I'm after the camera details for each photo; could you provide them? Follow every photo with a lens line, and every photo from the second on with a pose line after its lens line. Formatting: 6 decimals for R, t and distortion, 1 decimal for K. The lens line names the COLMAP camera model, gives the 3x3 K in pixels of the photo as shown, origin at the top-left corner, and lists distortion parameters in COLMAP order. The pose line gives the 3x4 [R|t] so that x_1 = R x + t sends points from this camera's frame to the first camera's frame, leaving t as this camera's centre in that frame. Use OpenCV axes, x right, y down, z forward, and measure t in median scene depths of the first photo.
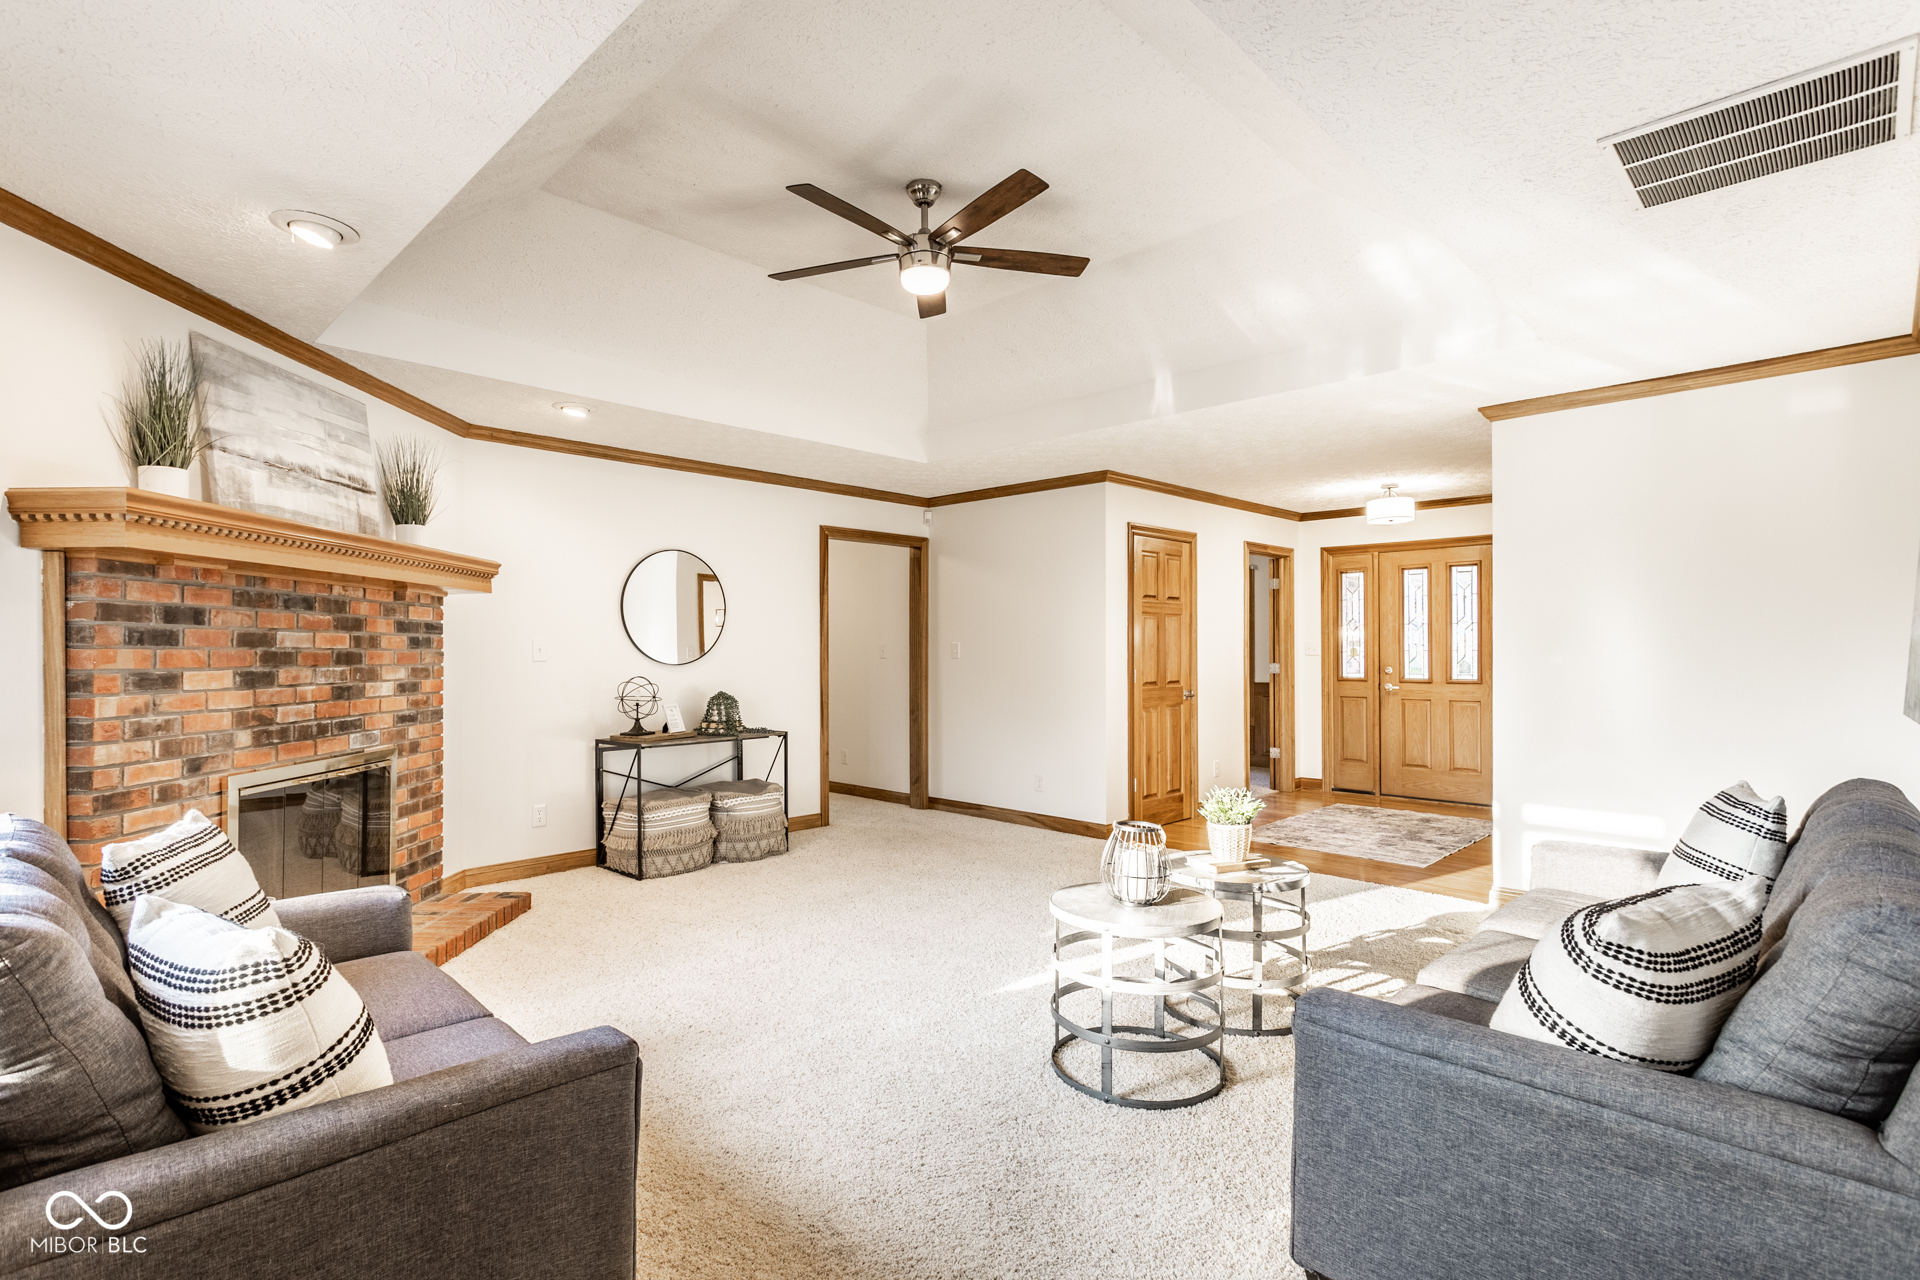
lens RADIAL K [[925.8, 0, 958.7], [0, 925.8, 650.2], [0, 0, 1]] dist [-0.016292, 0.006348]
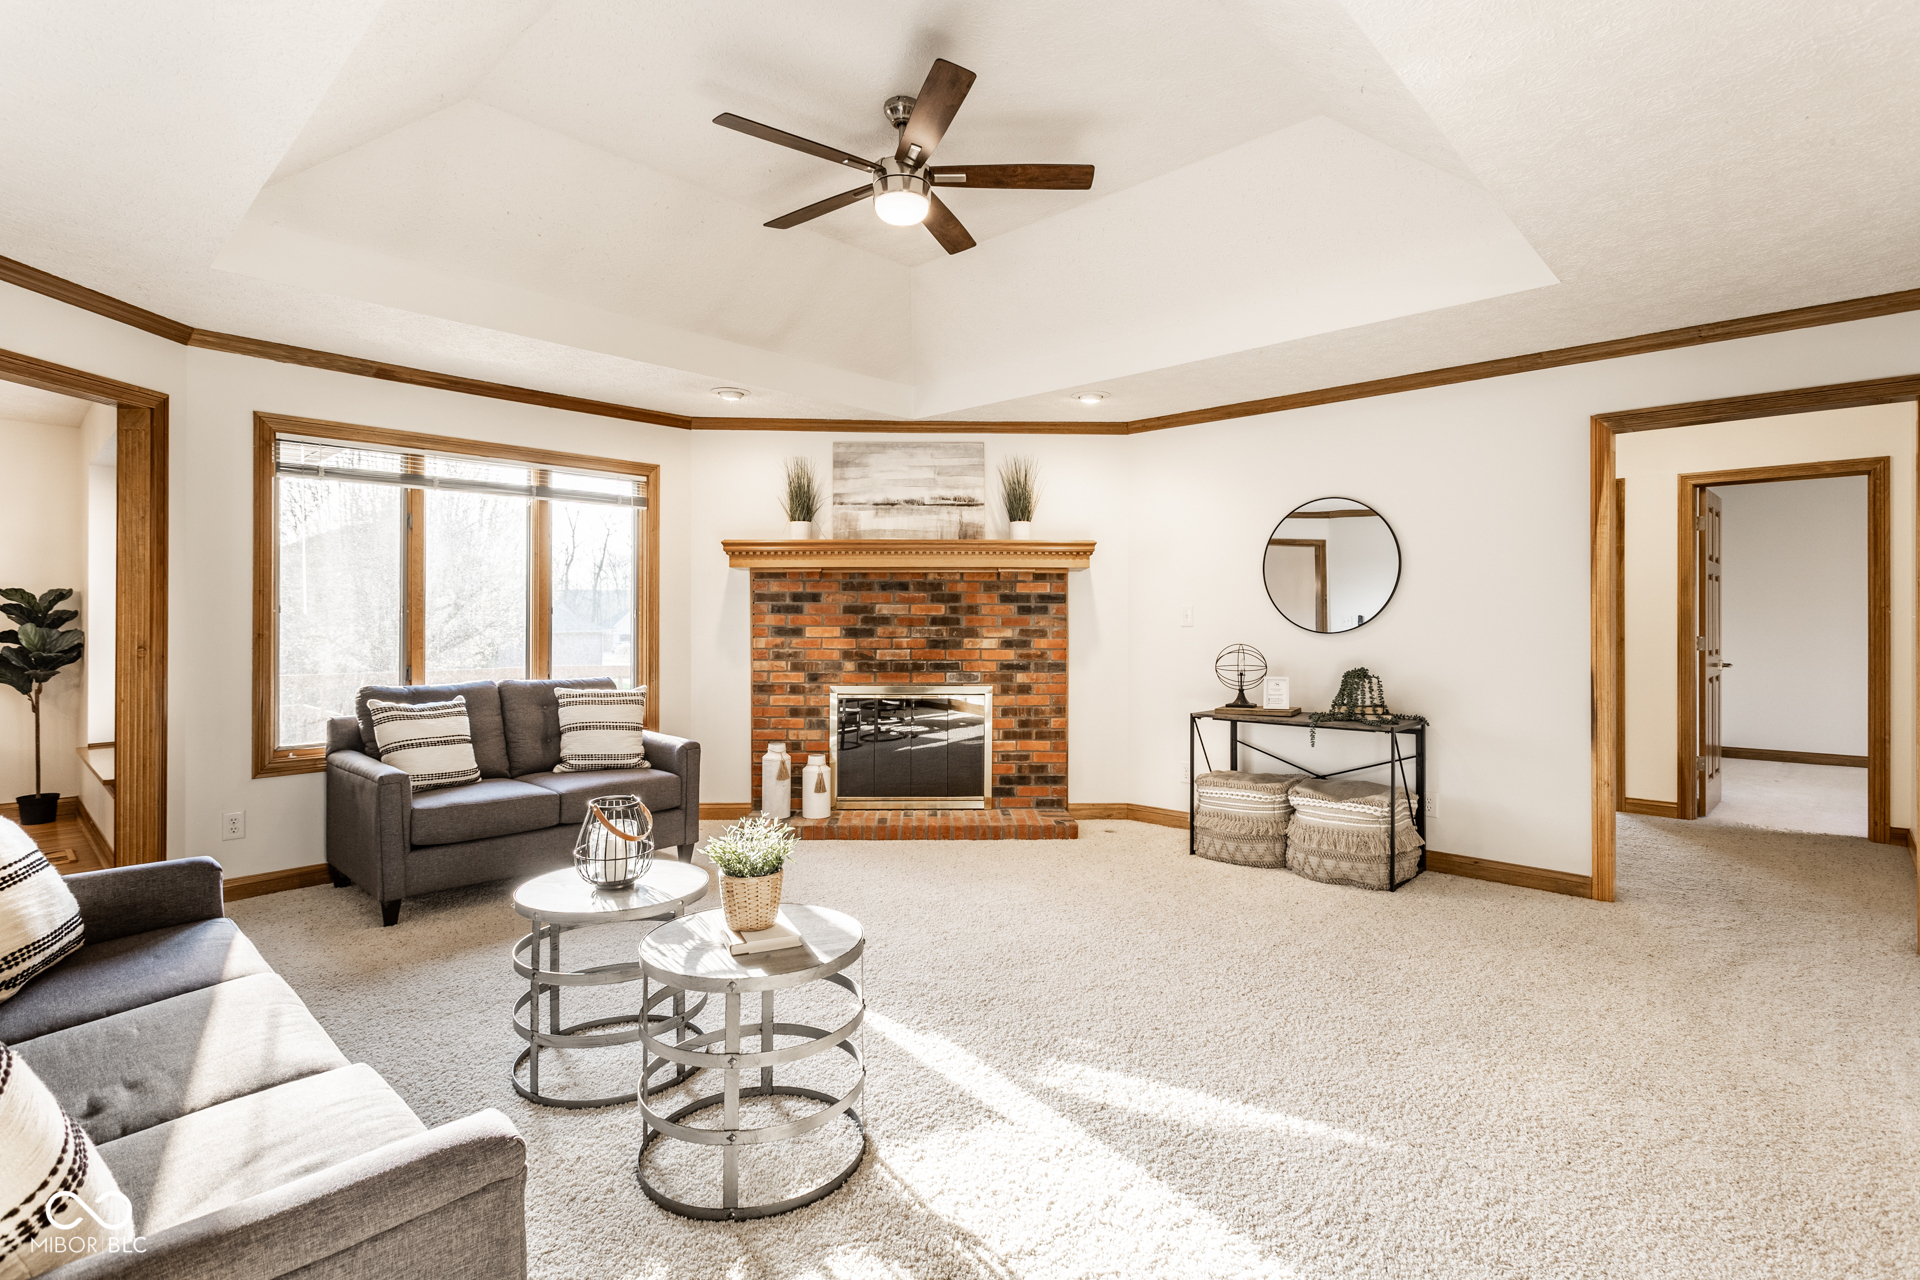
lens RADIAL K [[925.8, 0, 956.3], [0, 925.8, 622.8], [0, 0, 1]] dist [-0.016292, 0.006348]
pose [[0.005555, 0.005759, -0.999968, 0.909342], [-0.001285, 0.999983, 0.005752, 0.002851], [0.999984, 0.001253, 0.005562, 1.100856]]
